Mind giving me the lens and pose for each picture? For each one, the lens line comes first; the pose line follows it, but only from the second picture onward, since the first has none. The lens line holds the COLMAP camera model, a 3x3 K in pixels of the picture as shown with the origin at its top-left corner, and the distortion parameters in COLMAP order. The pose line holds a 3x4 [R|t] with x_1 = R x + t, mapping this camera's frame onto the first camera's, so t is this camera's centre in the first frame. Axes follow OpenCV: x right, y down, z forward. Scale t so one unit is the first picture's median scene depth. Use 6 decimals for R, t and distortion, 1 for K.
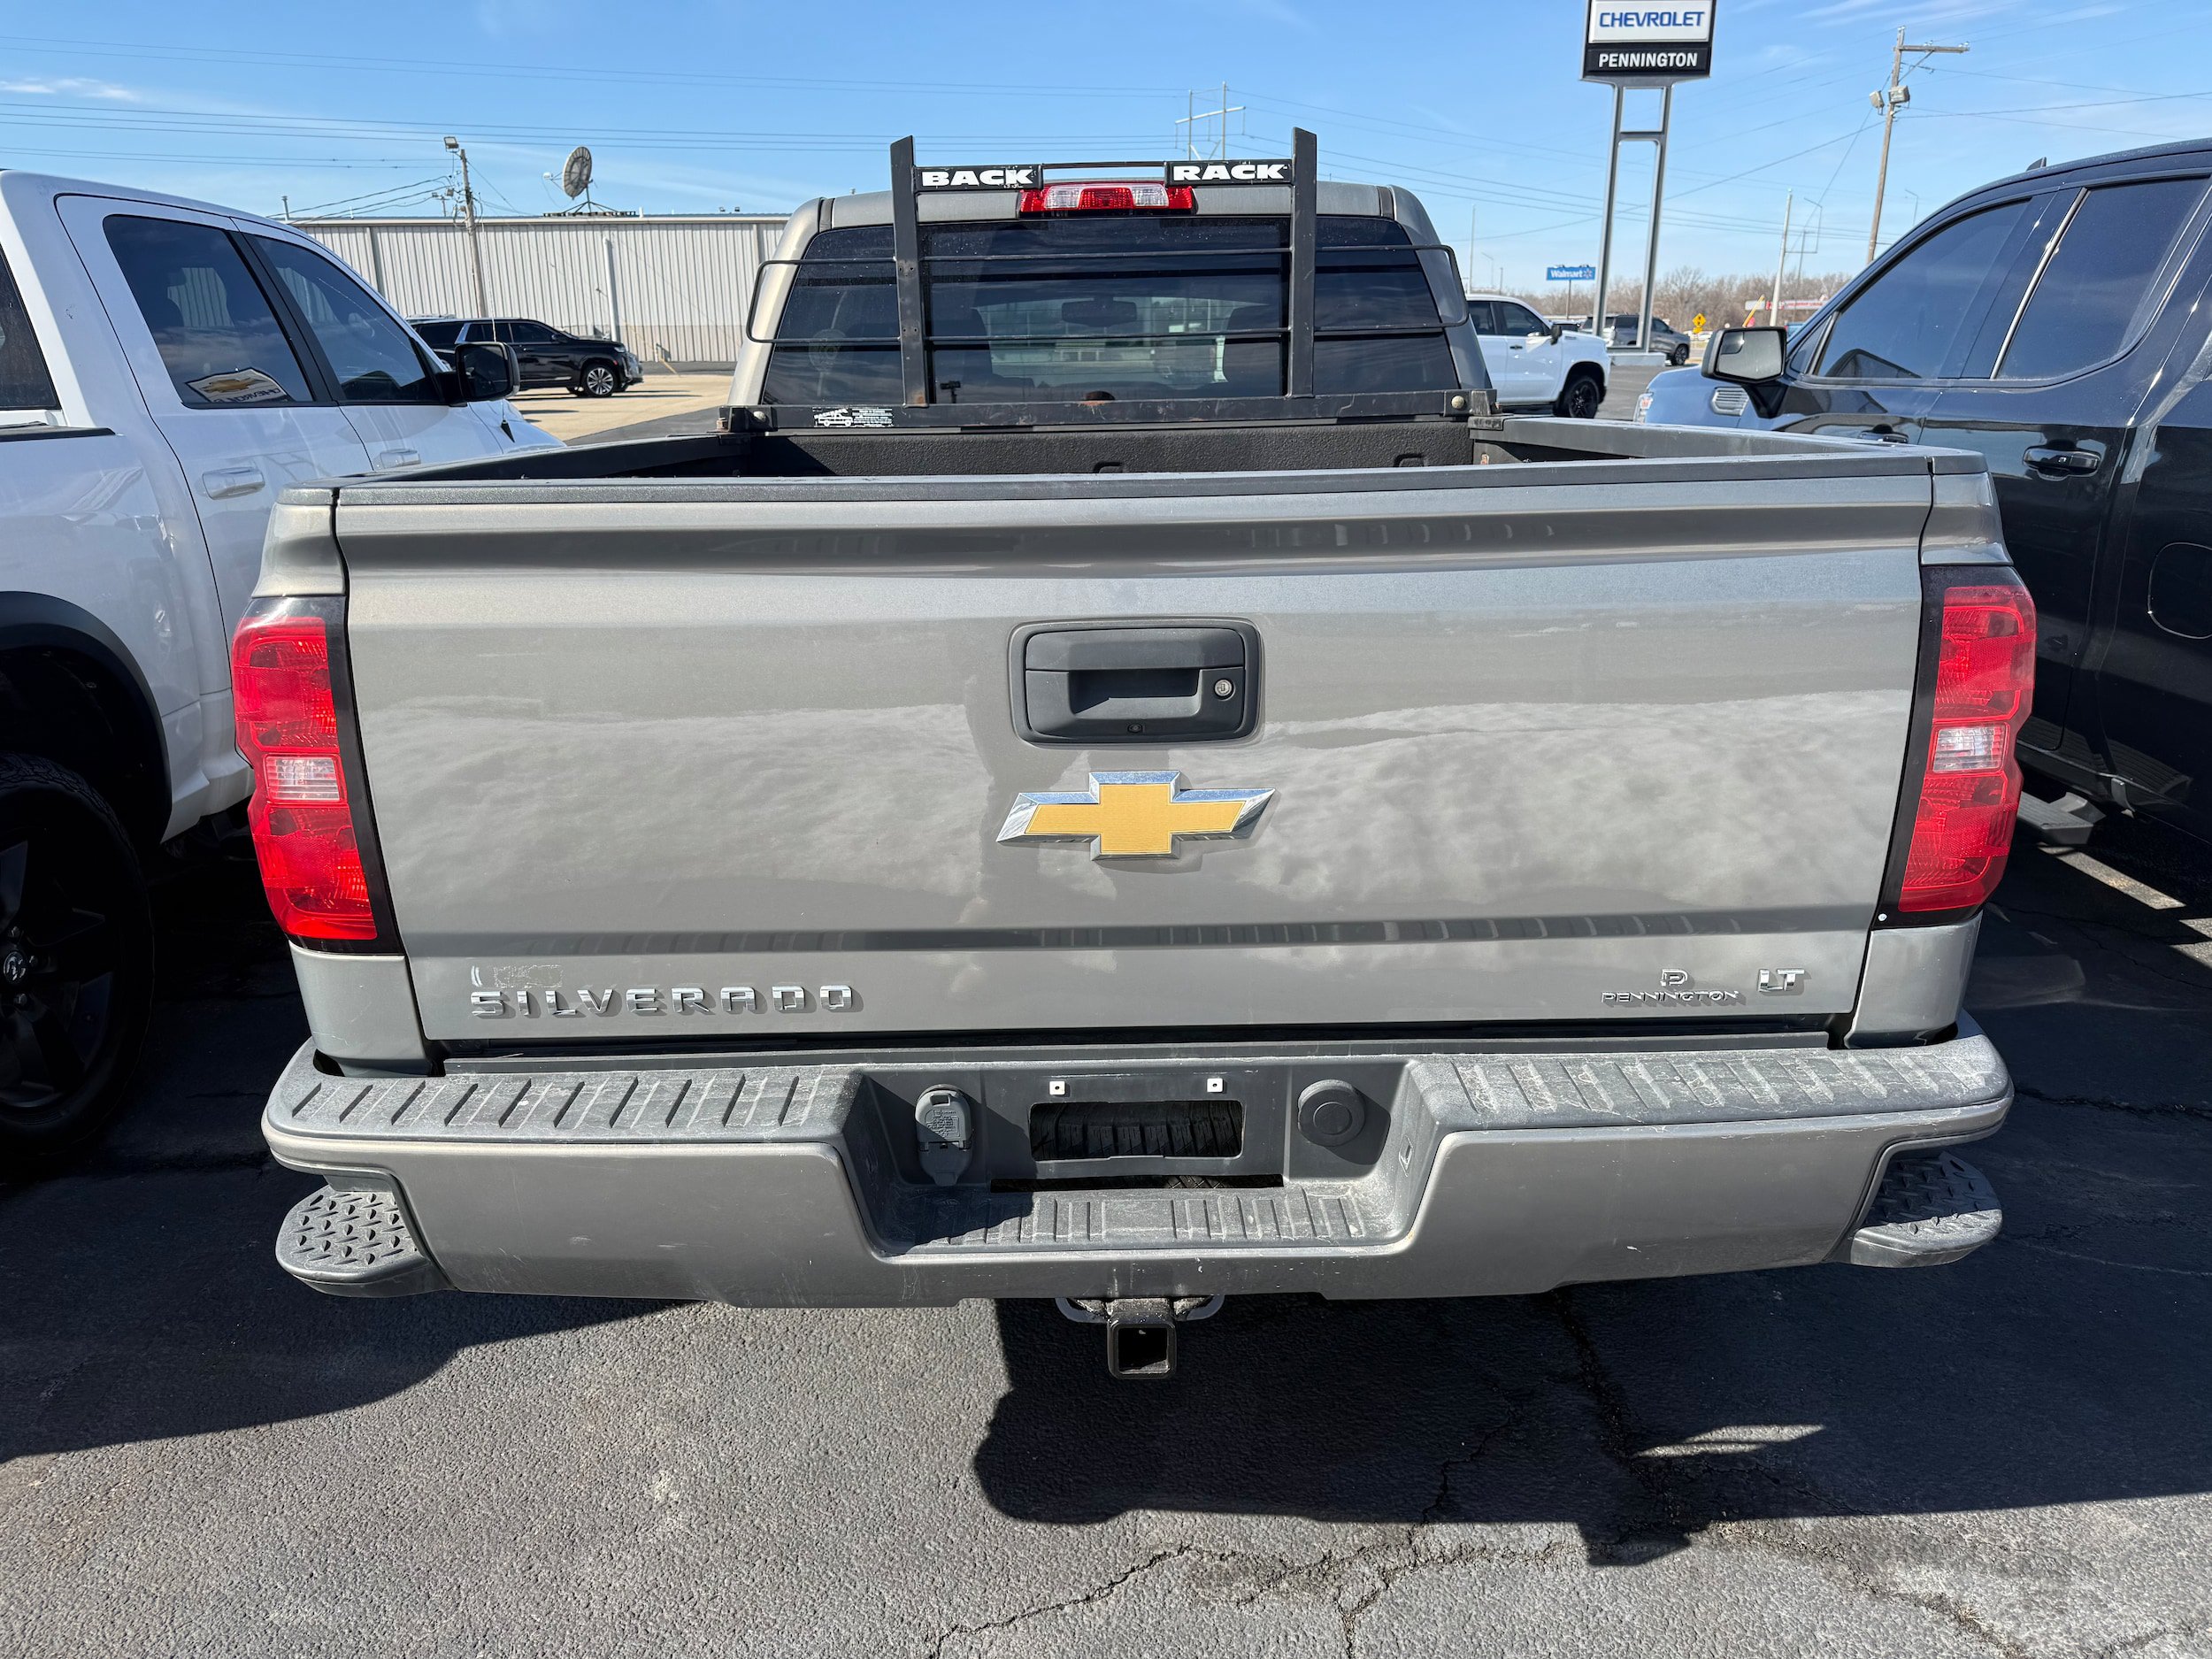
lens RADIAL K [[1565.0, 0, 1106.0], [0, 1565.0, 829.5], [0, 0, 1]] dist [0.073418, -0.084613]
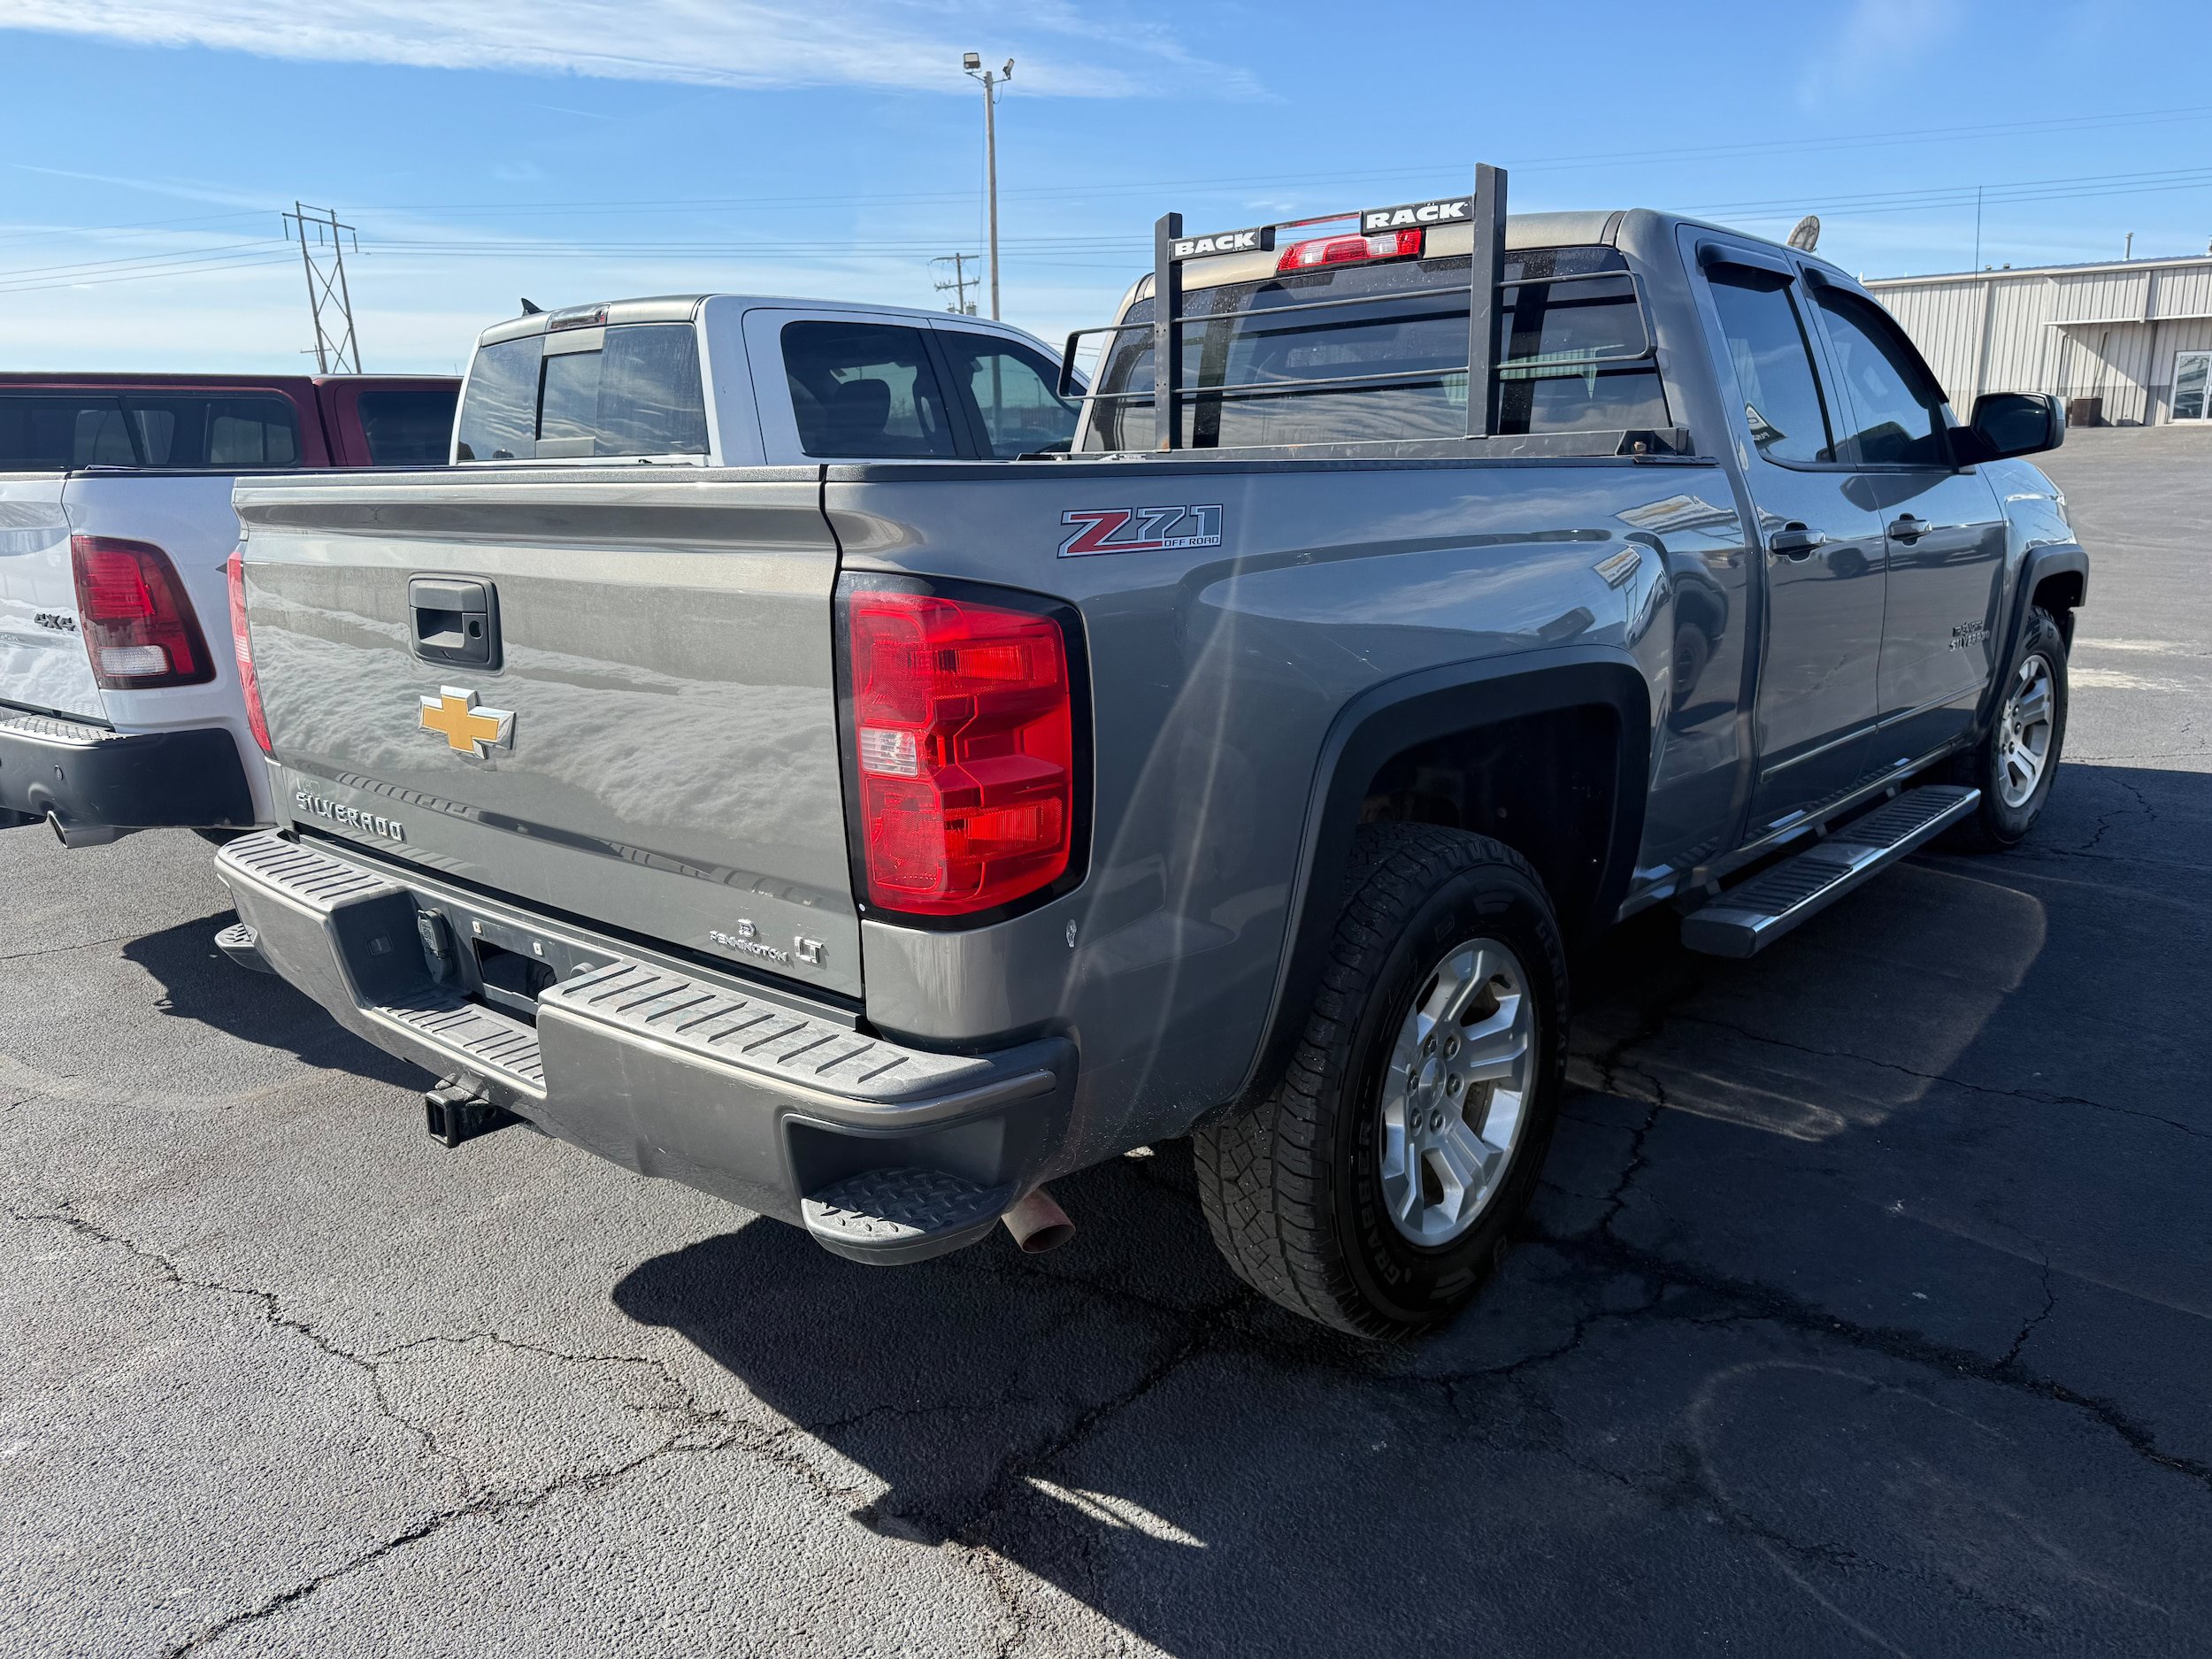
lens RADIAL K [[1578.1, 0, 1106.0], [0, 1578.1, 829.5], [0, 0, 1]] dist [0.057756, -0.043680]
pose [[0.737992, 0.155038, -0.656758, 1.013387], [-0.184859, 0.982467, 0.024202, -0.040204], [0.648995, 0.103547, 0.753713, 0.251483]]
